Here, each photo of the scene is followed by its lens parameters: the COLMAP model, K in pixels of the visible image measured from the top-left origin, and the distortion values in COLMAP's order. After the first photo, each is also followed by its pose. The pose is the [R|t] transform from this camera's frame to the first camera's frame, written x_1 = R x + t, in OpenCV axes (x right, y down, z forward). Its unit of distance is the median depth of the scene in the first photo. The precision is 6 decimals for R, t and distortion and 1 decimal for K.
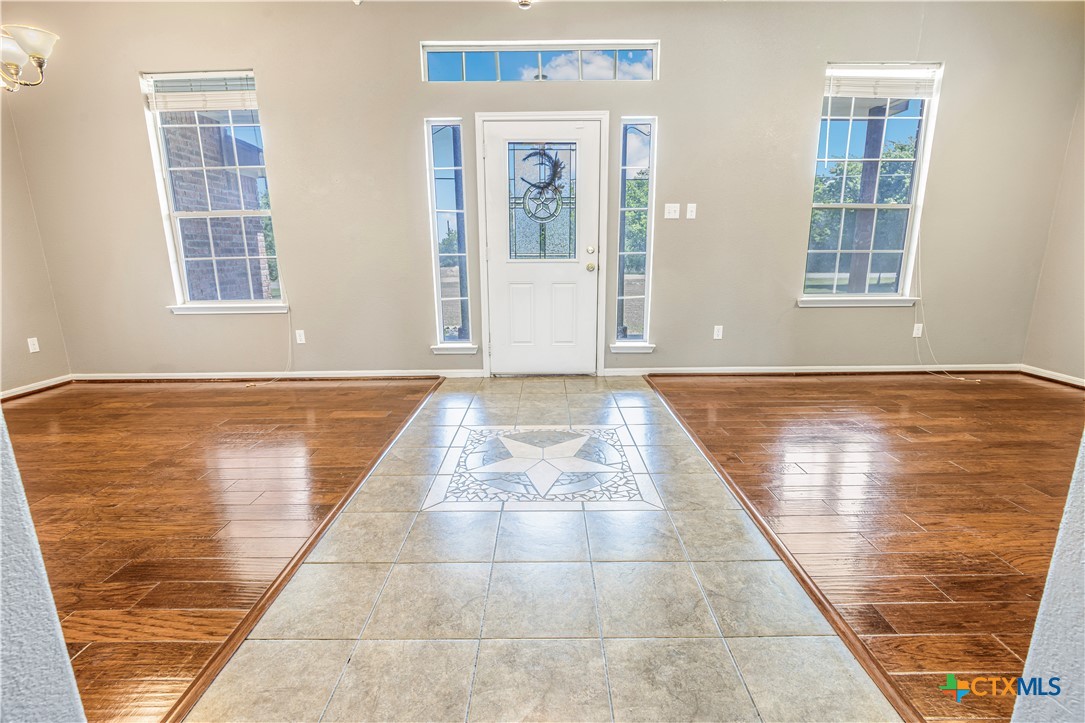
lens RADIAL K [[494.7, 0, 548.6], [0, 494.7, 364.3], [0, 0, 1]] dist [-0.013754, -0.000019]
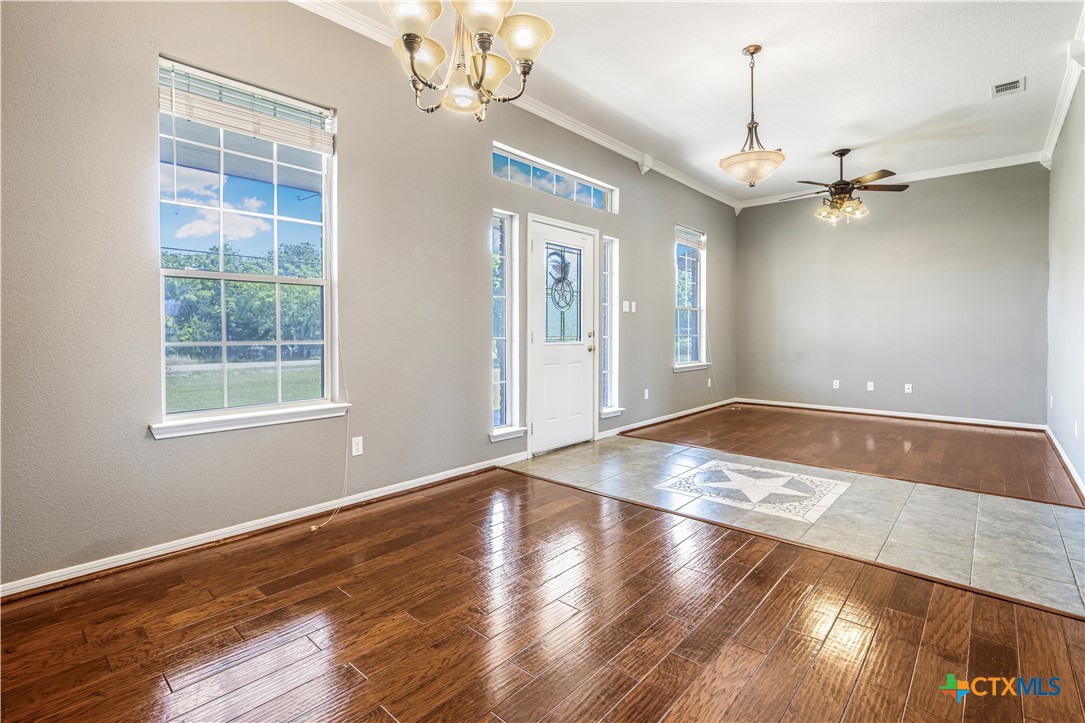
lens RADIAL K [[507.7, 0, 545.9], [0, 507.7, 342.1], [0, 0, 1]] dist [-0.016277, -0.000092]
pose [[0.667097, -0.005720, 0.744949, -0.912733], [0.164465, 0.976429, -0.139780, -0.057893], [-0.726590, 0.215765, 0.652313, 0.275194]]
